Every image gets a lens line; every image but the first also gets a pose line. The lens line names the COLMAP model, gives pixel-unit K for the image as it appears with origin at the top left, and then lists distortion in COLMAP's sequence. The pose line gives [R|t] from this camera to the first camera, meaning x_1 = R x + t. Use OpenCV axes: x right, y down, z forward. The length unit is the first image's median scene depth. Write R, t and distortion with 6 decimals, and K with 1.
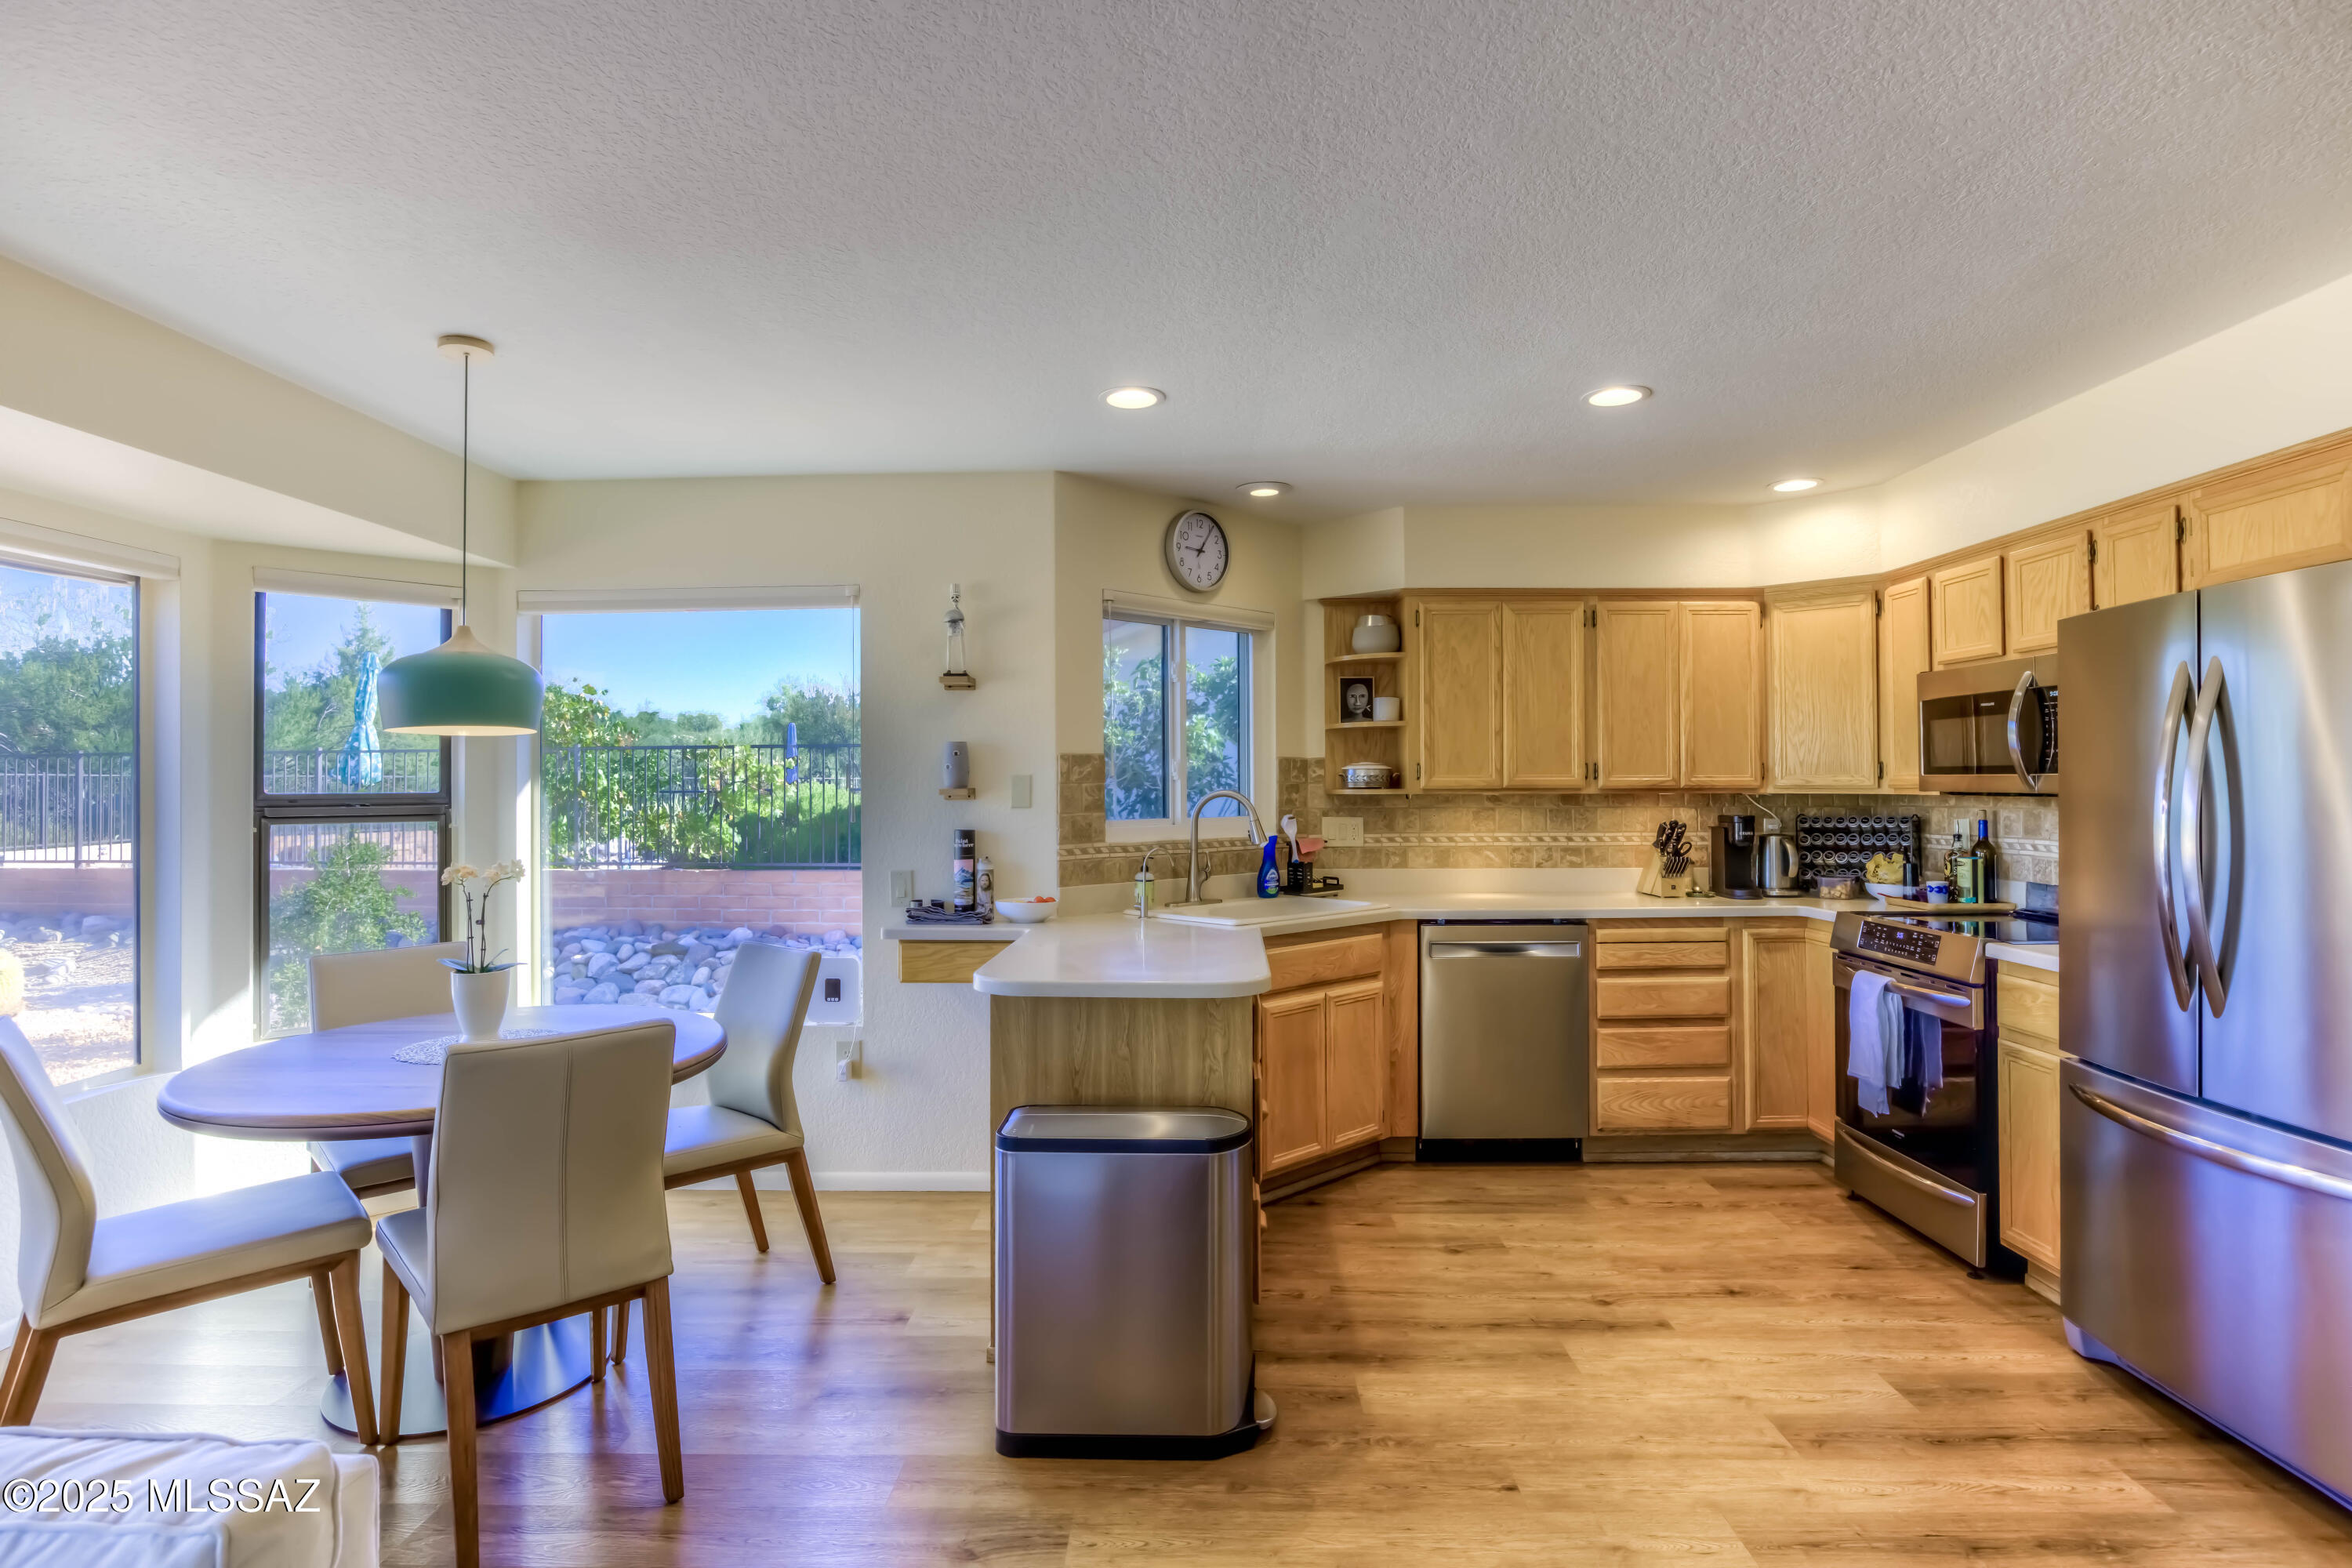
lens RADIAL K [[1258.3, 0, 1165.6], [0, 1258.3, 758.3], [0, 0, 1]] dist [-0.038652, 0.017112]
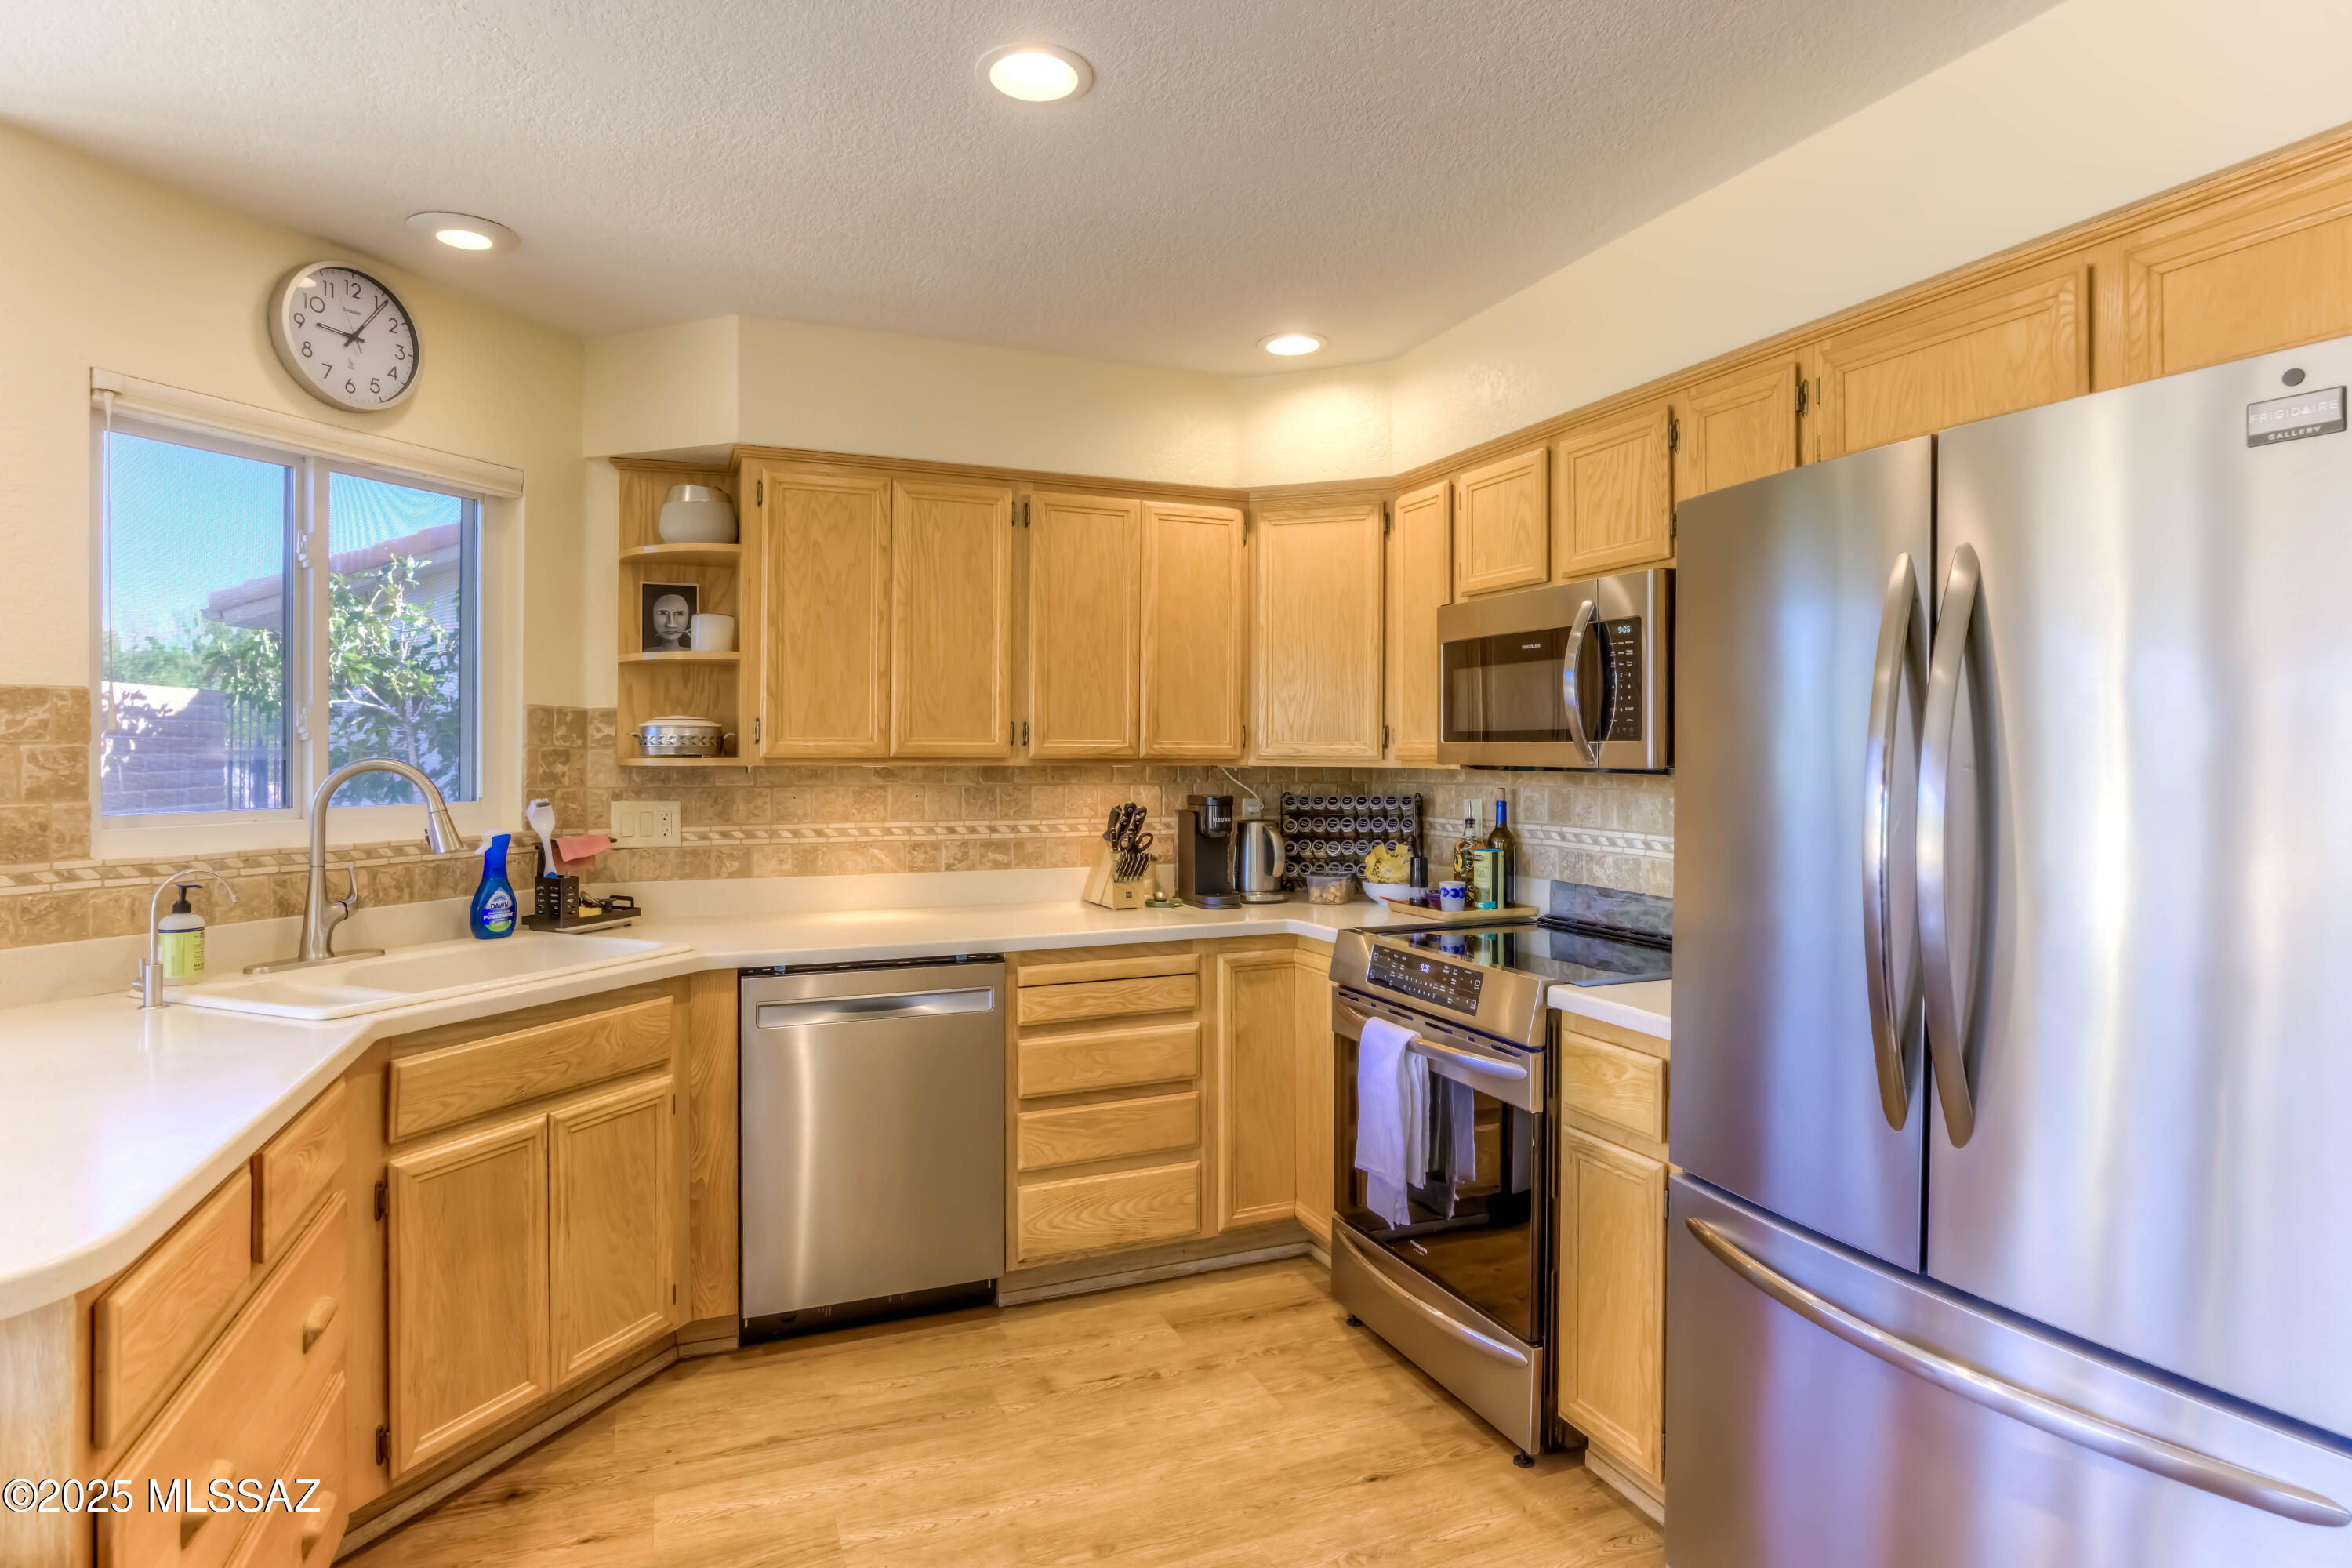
lens RADIAL K [[1266.8, 0, 1284.1], [0, 1266.8, 744.2], [0, 0, 1]] dist [-0.026045, 0.000441]
pose [[0.881917, 0.008986, 0.471318, 0.144607], [-0.015594, 0.999827, 0.010117, 0.007037], [-0.471146, -0.016272, 0.881905, 0.324859]]
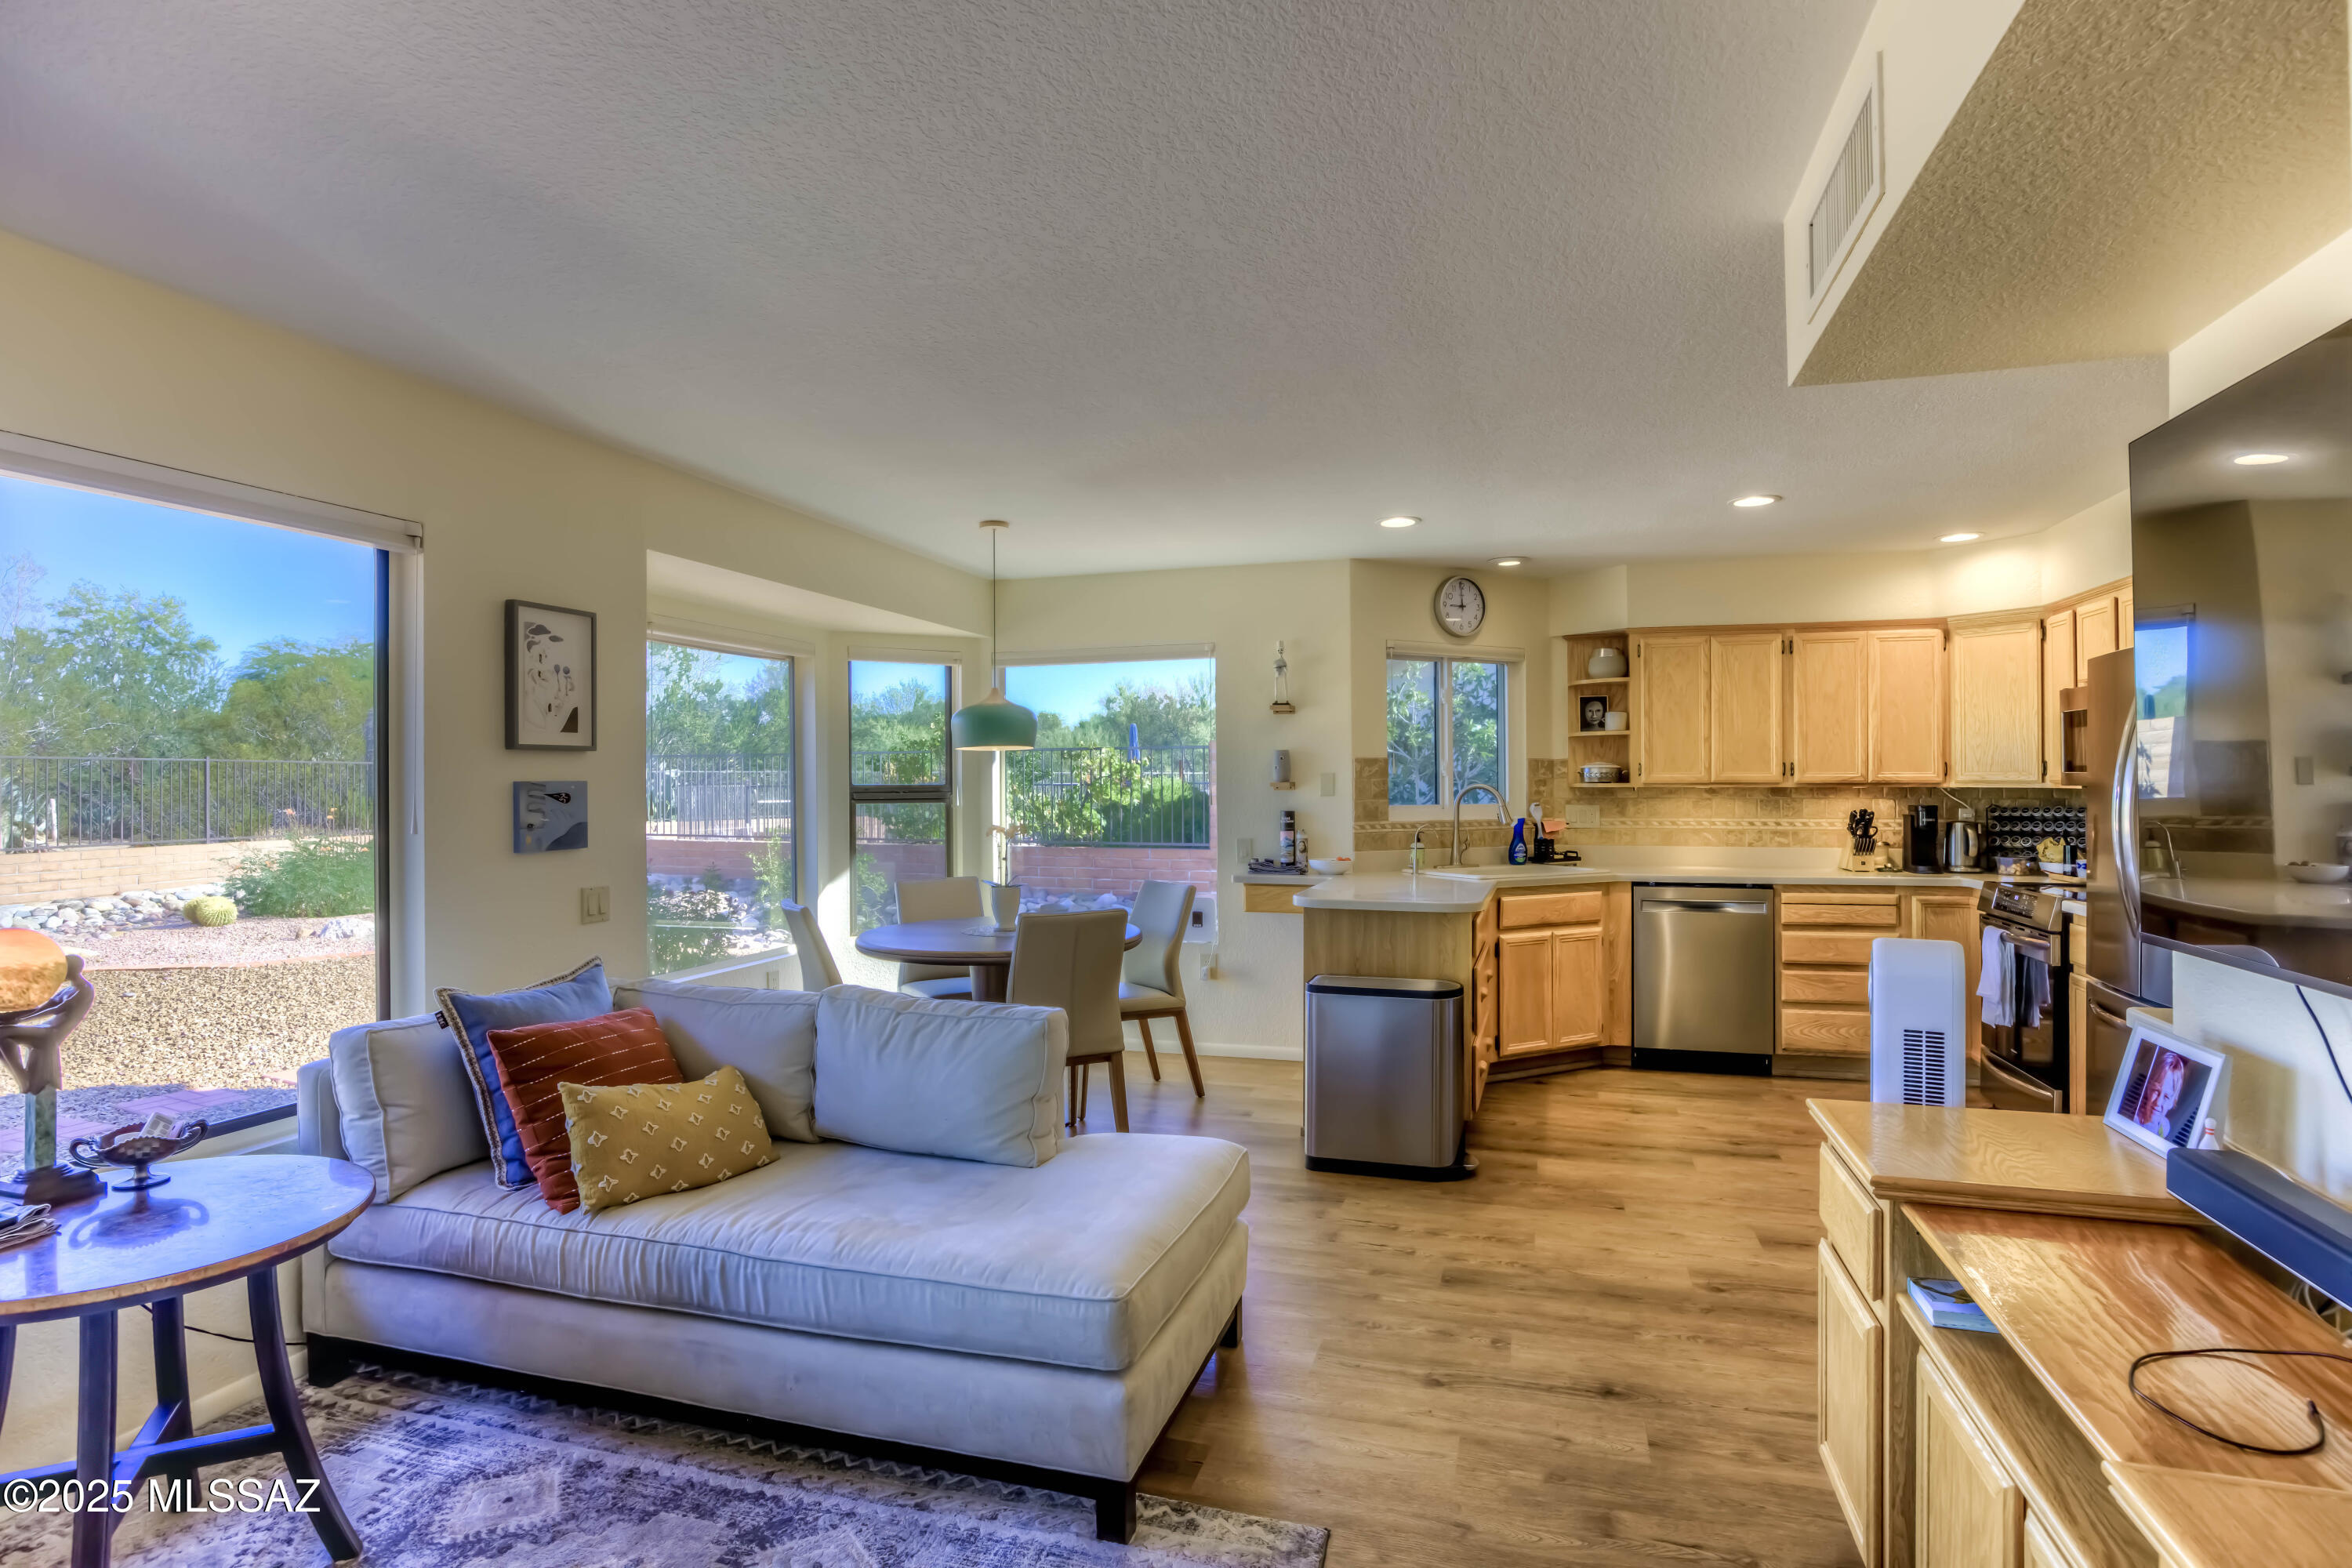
lens RADIAL K [[1228.8, 0, 1082.8], [0, 1228.8, 774.9], [0, 0, 1]] dist [-0.000570, -0.000429]
pose [[0.948046, -0.000620, -0.318133, 0.064904], [0.006425, 0.999832, 0.017196, -0.010064], [0.318069, -0.018346, 0.947890, -0.405720]]
